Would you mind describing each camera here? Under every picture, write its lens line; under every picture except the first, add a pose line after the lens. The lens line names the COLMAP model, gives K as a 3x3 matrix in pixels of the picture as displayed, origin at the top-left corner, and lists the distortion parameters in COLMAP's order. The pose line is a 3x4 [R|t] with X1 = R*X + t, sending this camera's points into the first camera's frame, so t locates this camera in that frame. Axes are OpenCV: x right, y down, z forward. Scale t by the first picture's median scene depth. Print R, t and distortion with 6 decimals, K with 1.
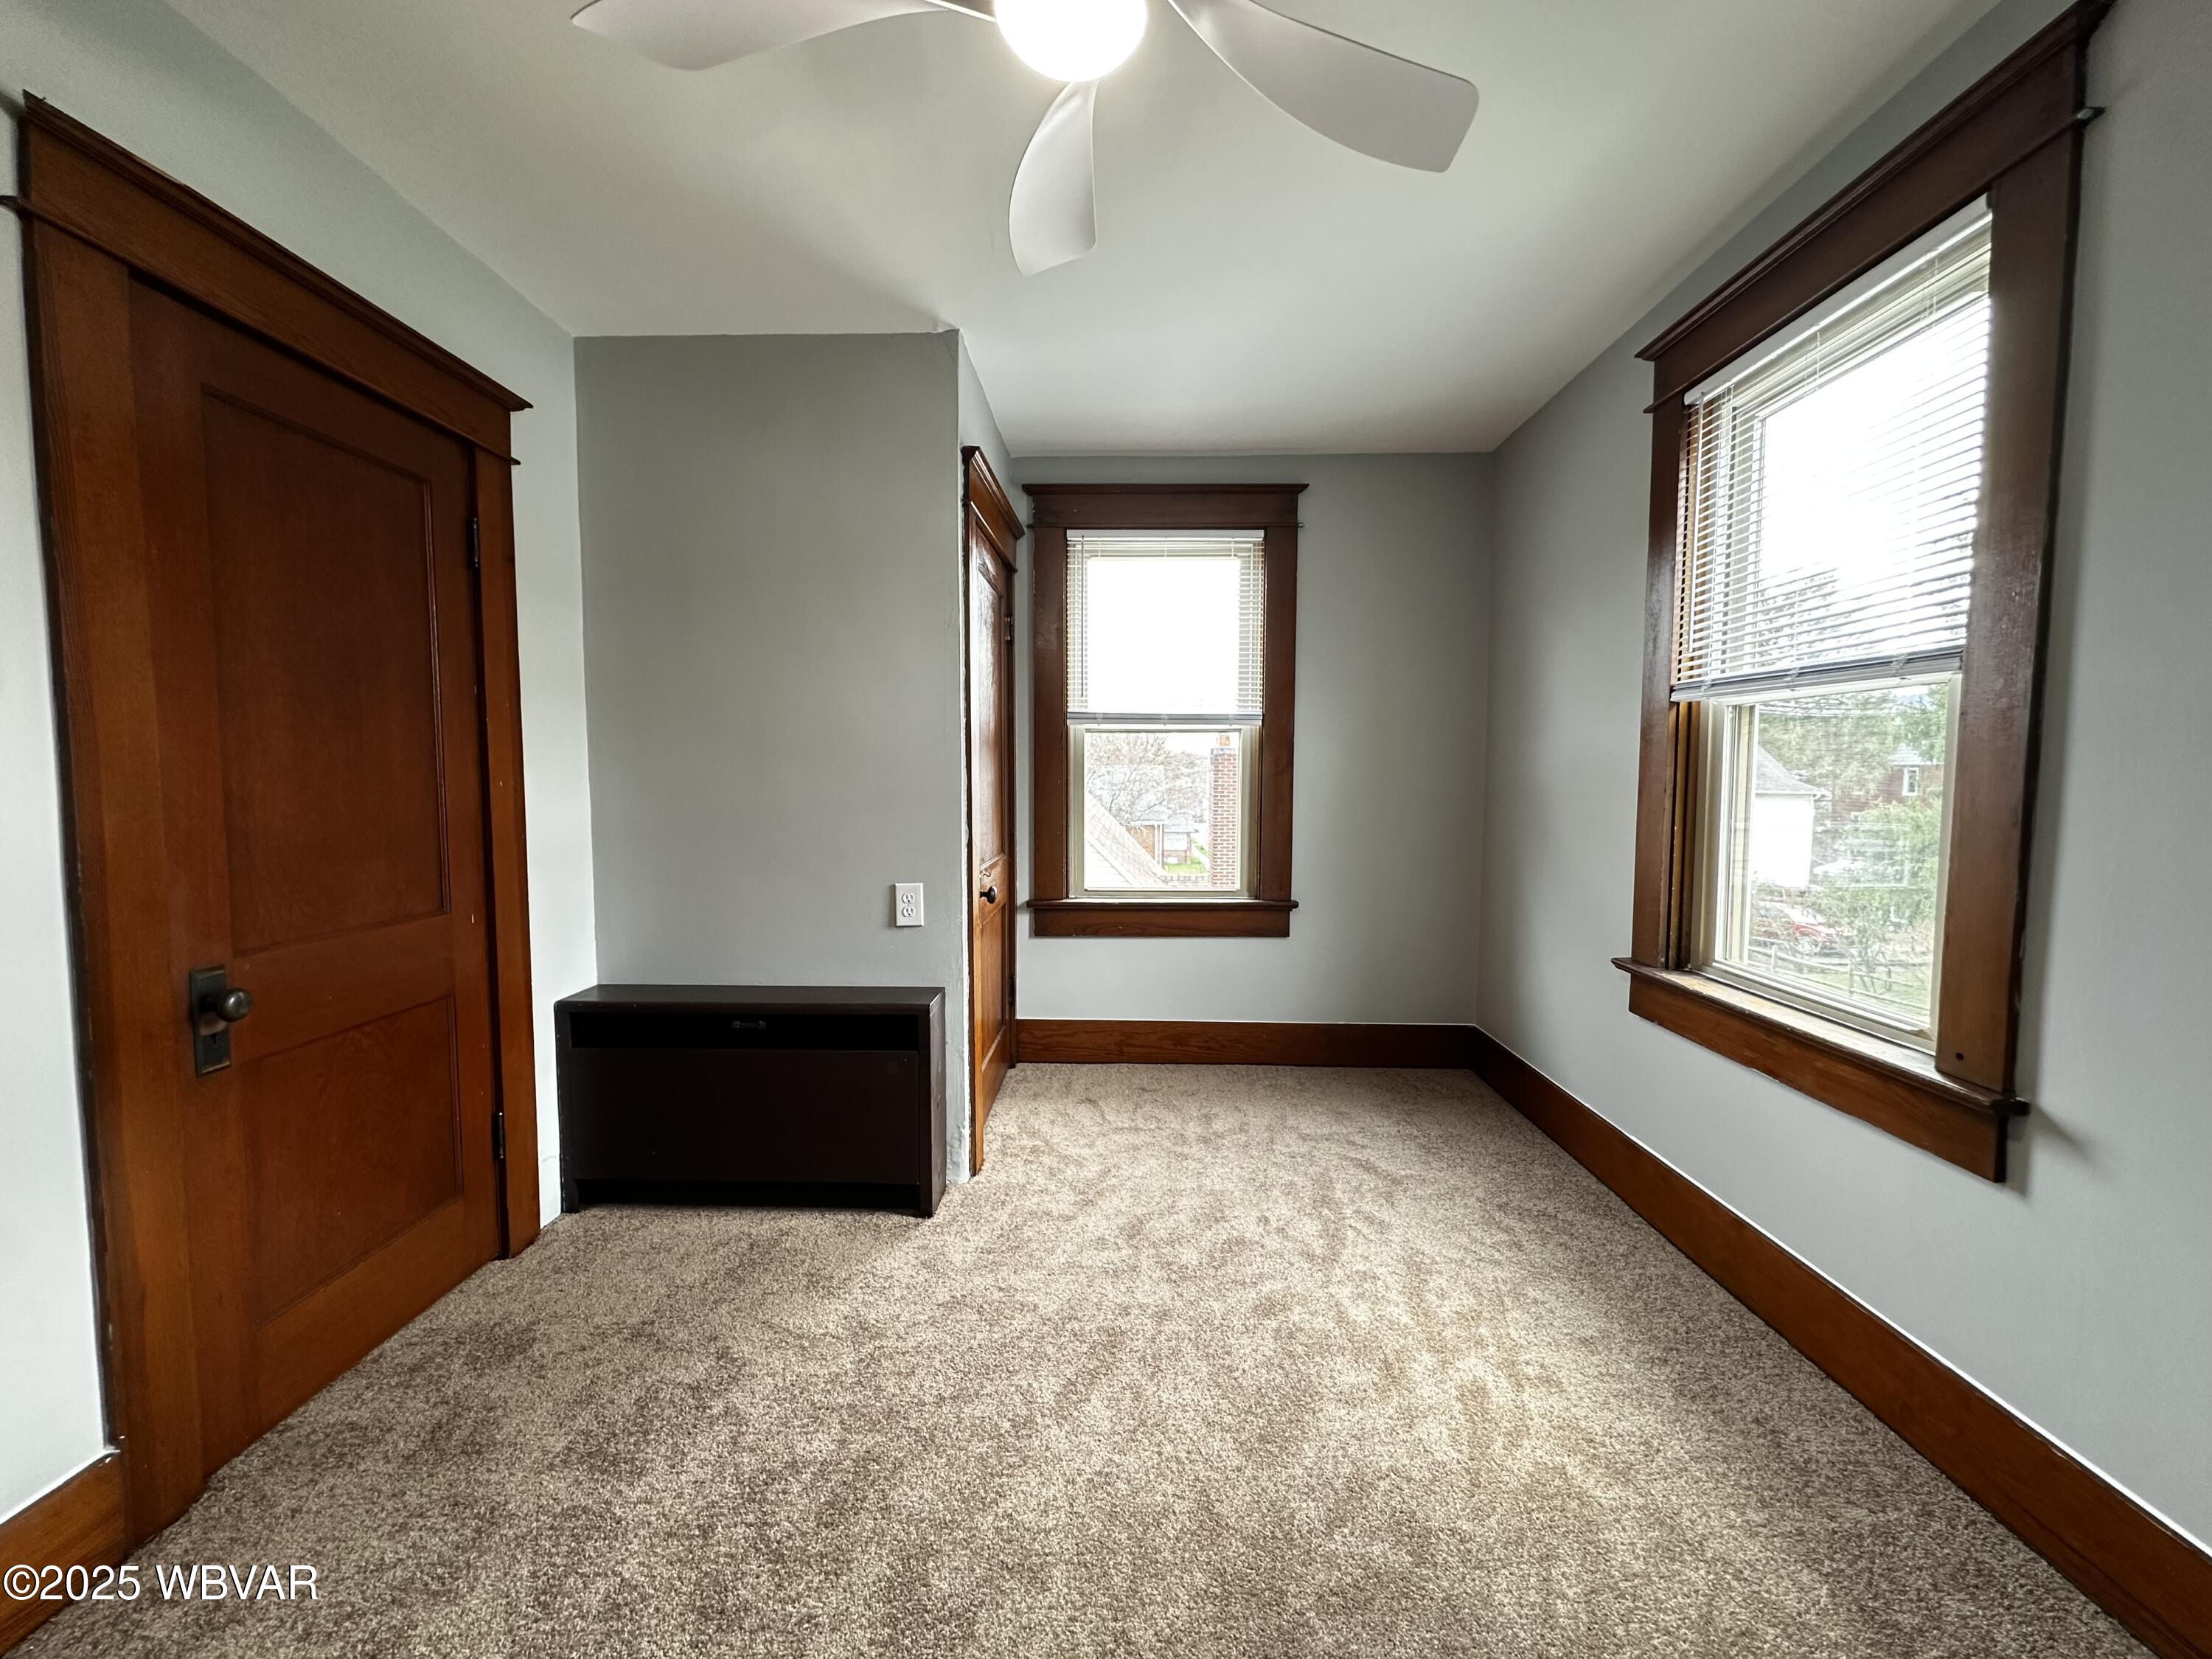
lens RADIAL K [[881.9, 0, 1106.0], [0, 881.9, 829.5], [0, 0, 1]] dist [-0.000556, 0.000016]
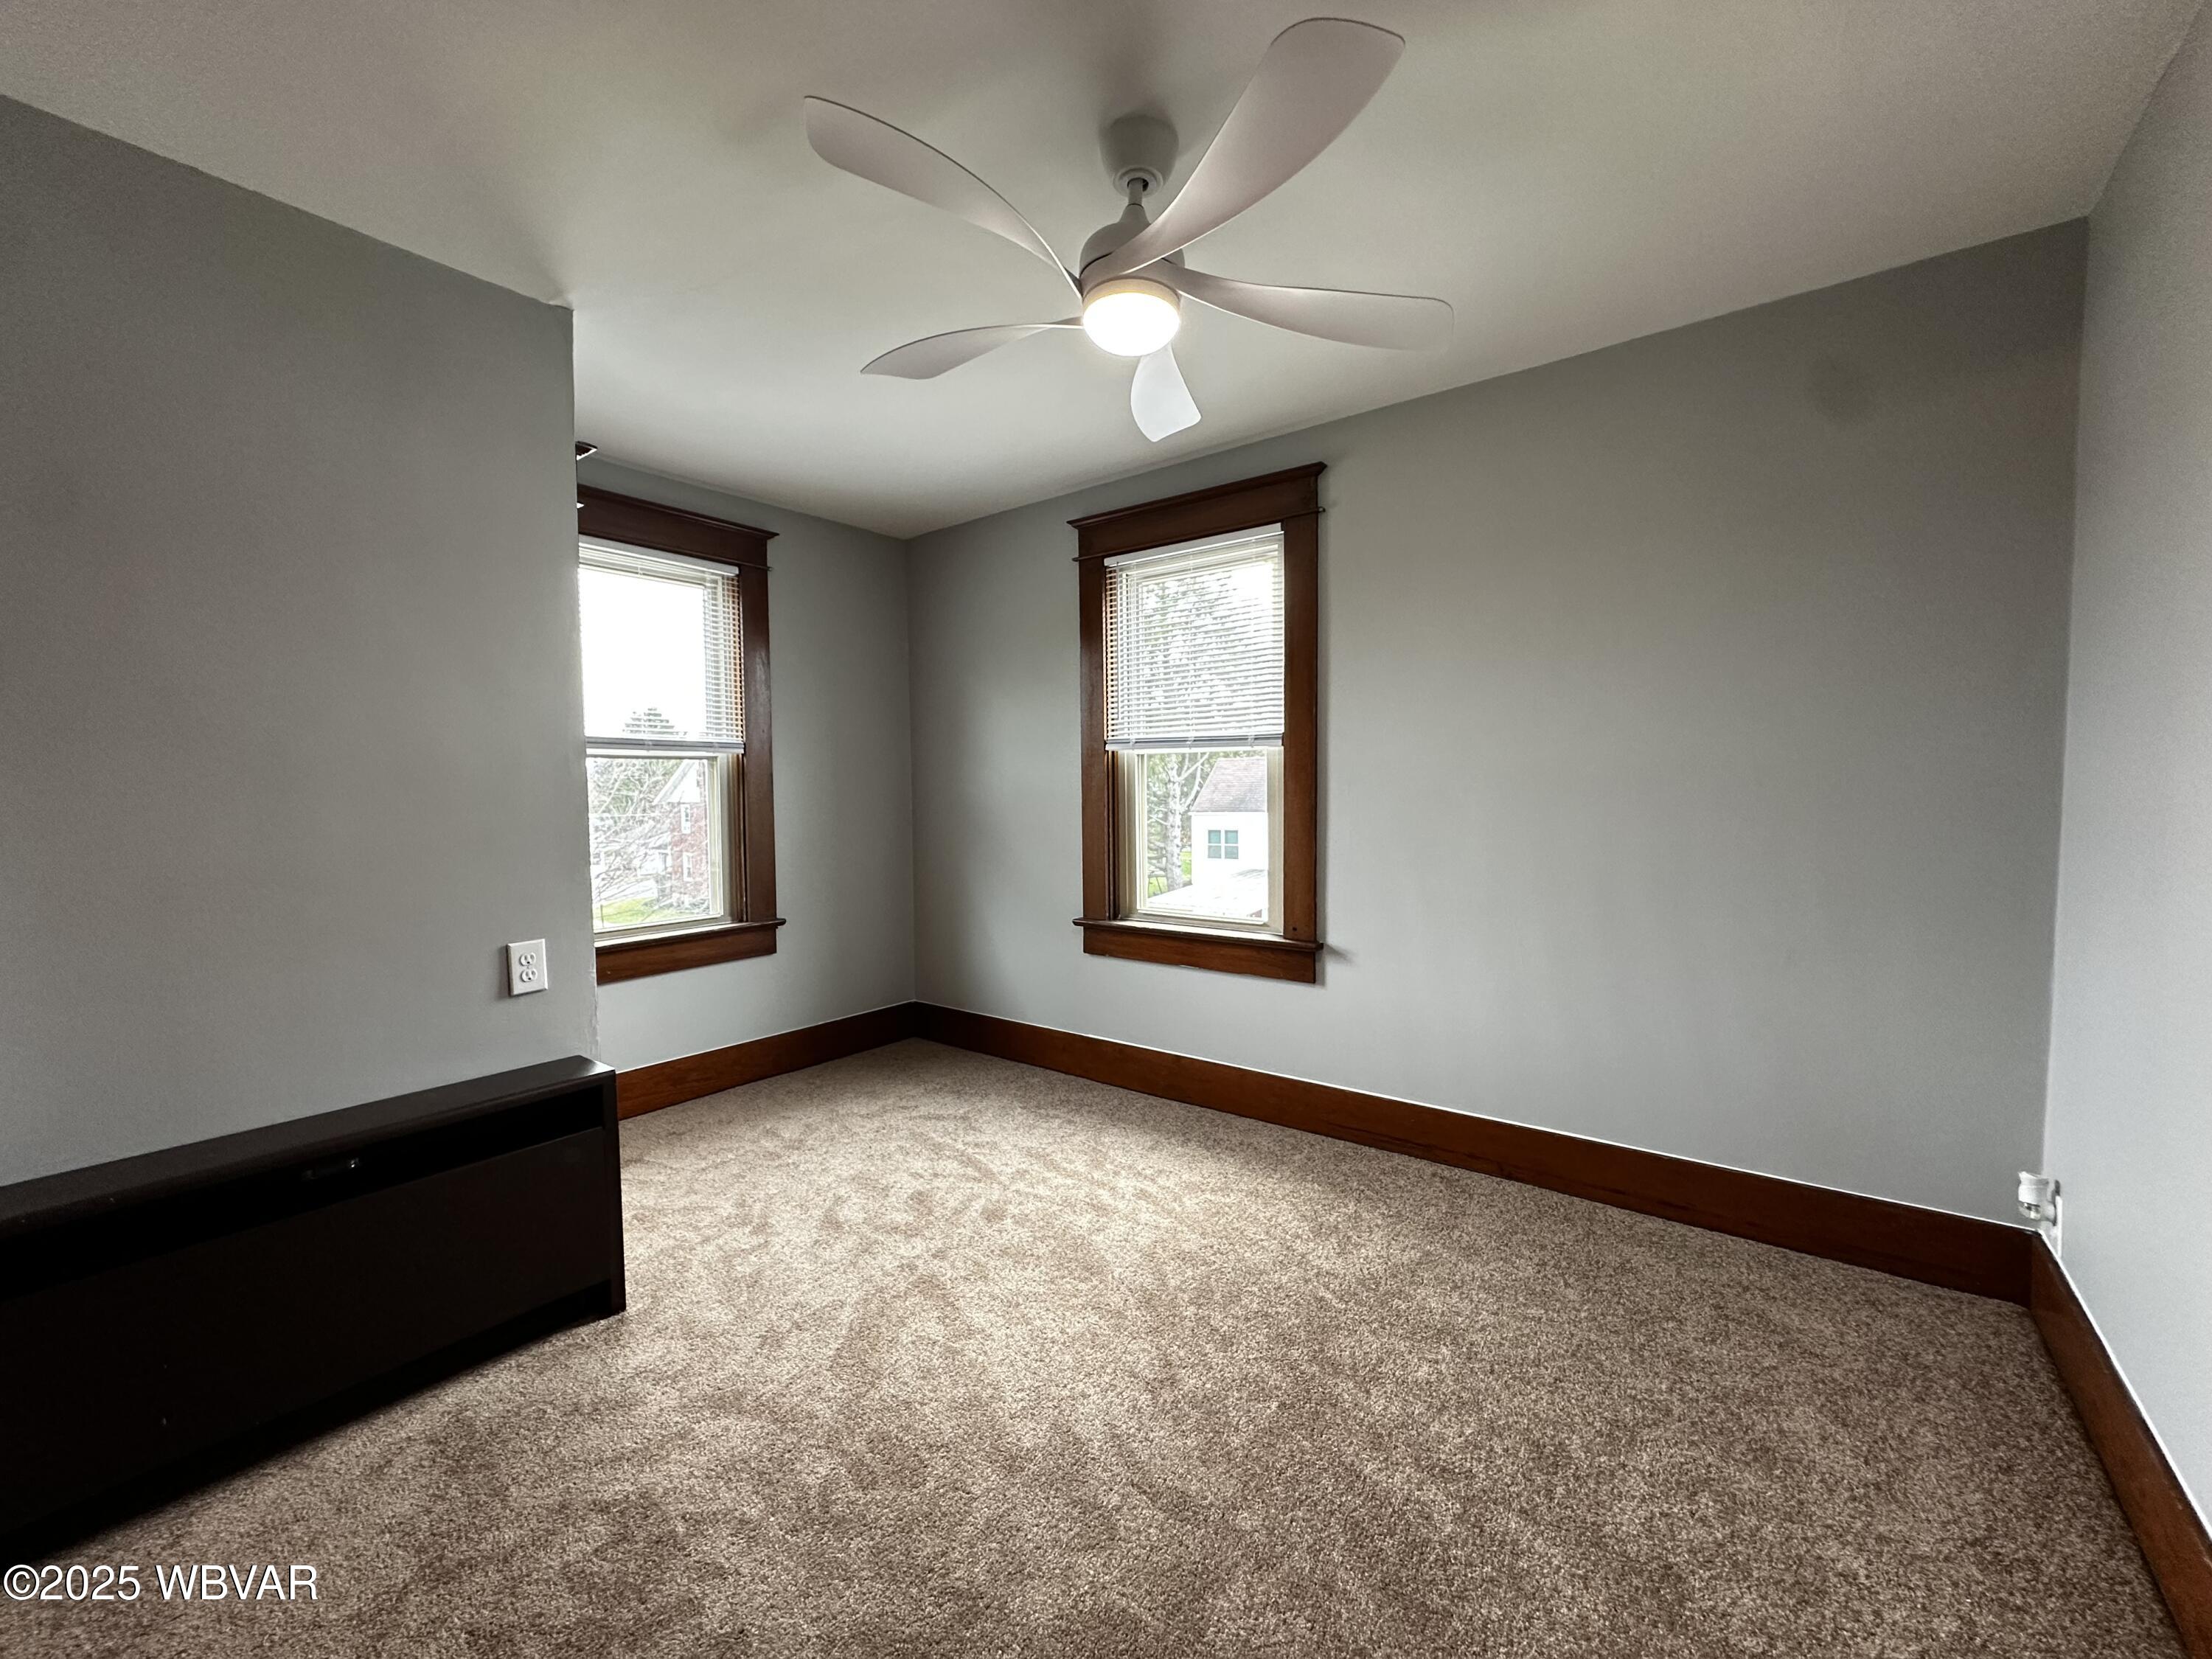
lens RADIAL K [[881.9, 0, 1106.0], [0, 881.9, 829.5], [0, 0, 1]] dist [-0.000556, 0.000016]
pose [[0.591972, -0.047438, 0.804561, -0.615691], [0.064431, 0.997857, 0.011429, -0.020361], [-0.803379, 0.045073, 0.593760, 0.066064]]
